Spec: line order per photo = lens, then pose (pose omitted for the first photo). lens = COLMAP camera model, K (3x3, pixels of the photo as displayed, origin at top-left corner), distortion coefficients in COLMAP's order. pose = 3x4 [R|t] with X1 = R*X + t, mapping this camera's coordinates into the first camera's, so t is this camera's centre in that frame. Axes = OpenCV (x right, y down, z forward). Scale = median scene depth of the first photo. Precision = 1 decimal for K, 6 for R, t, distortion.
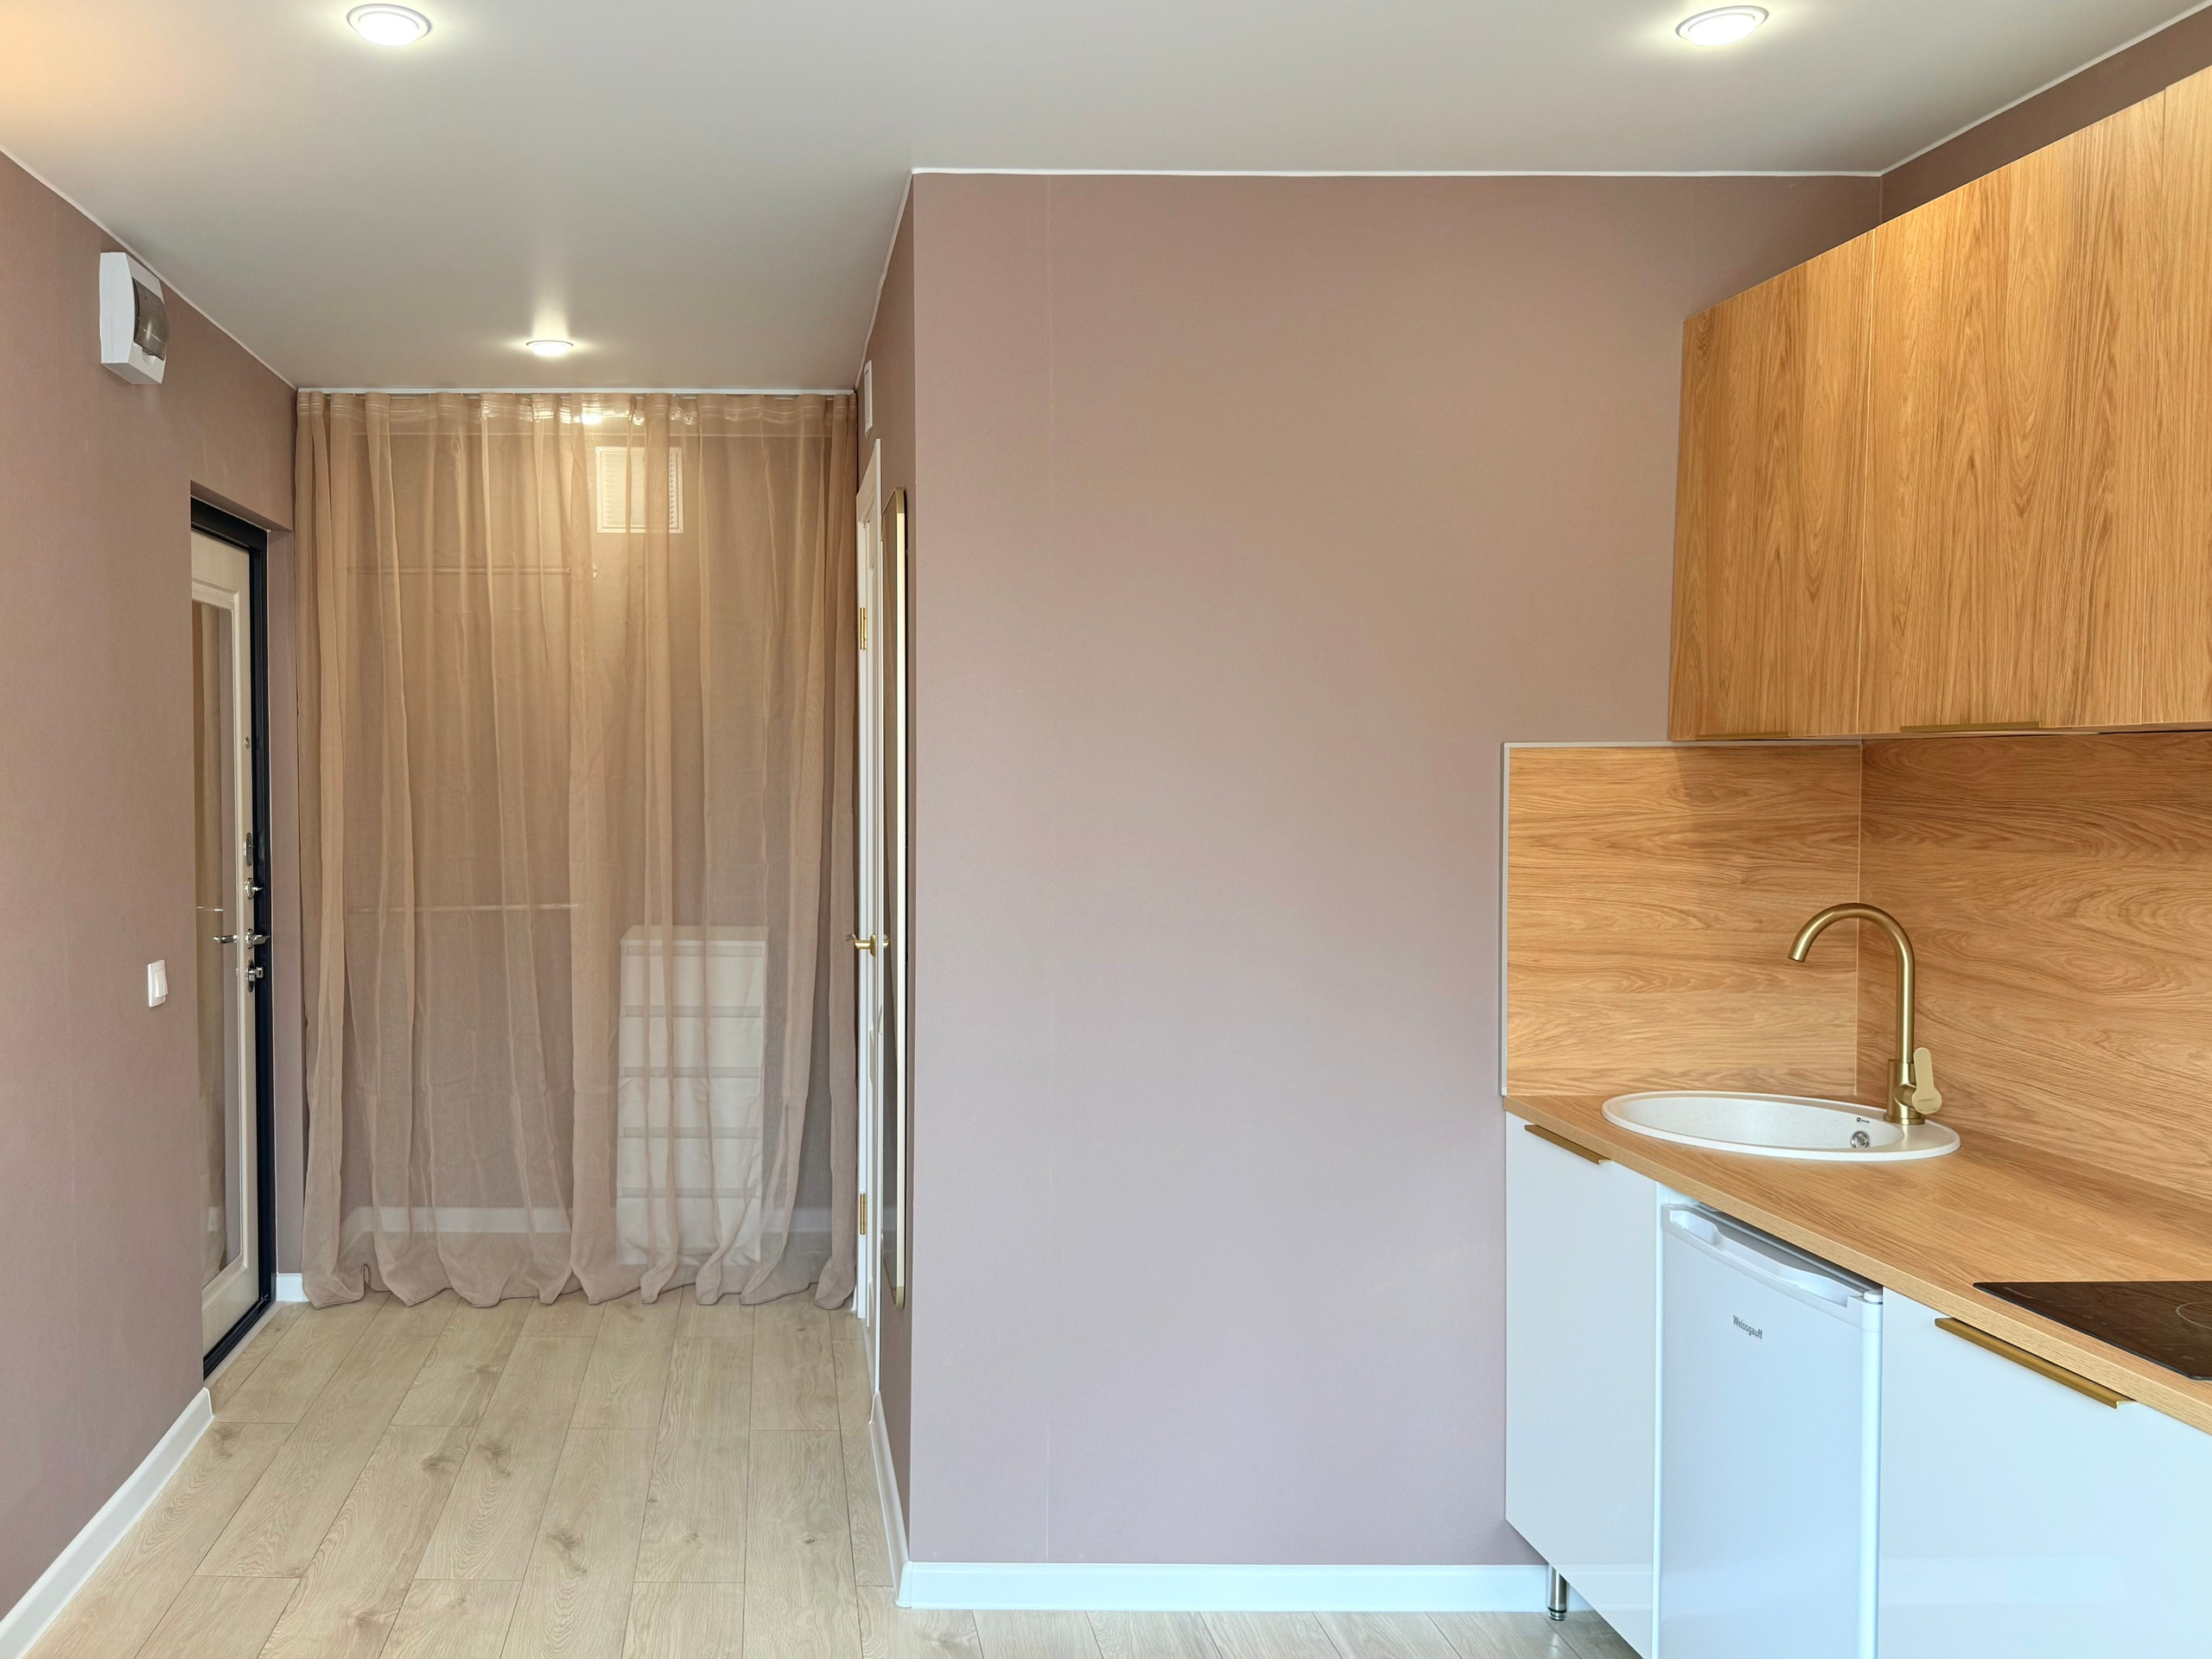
lens RADIAL K [[1733.6, 0, 805.6], [0, 1733.6, 800.5], [0, 0, 1]] dist [0.051271, -0.032721]
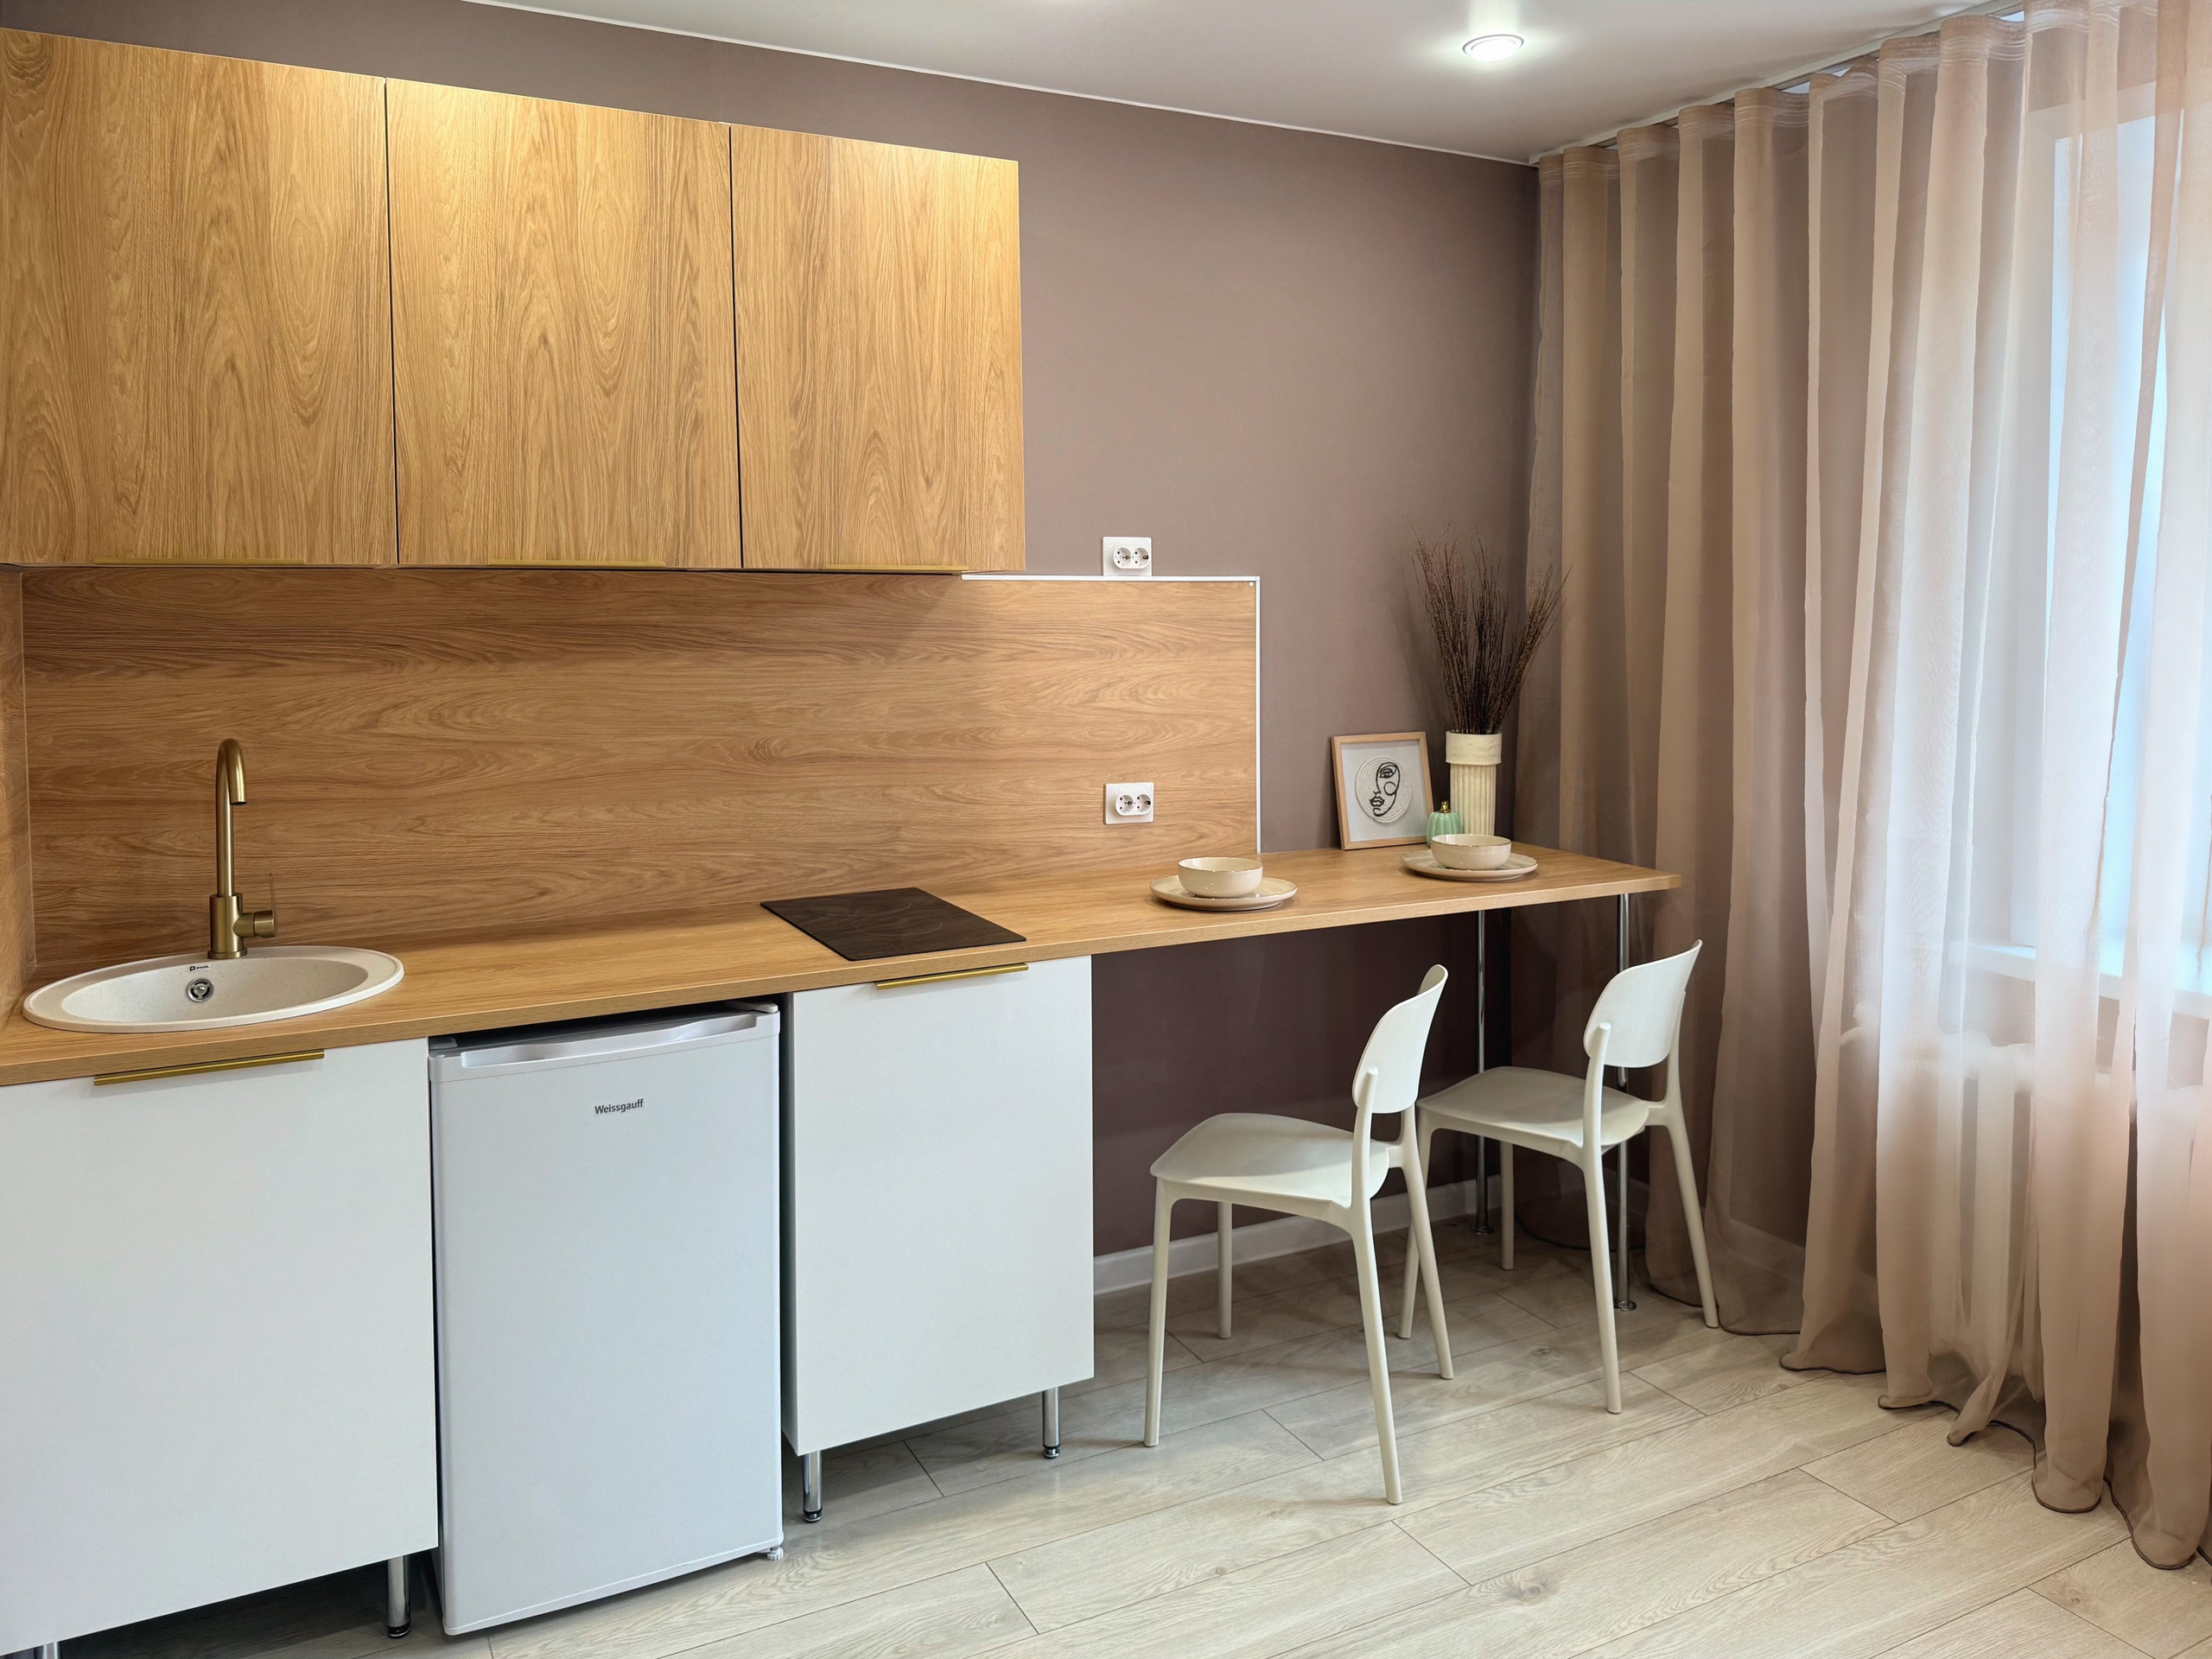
lens RADIAL K [[1636.7, 0, 1148.6], [0, 1636.7, 679.8], [0, 0, 1]] dist [-0.006208, -0.011958]
pose [[-0.457444, -0.046601, 0.888017, -0.480739], [0.015737, 0.998045, 0.060481, -0.022678], [-0.889099, 0.041641, -0.455816, 1.086151]]
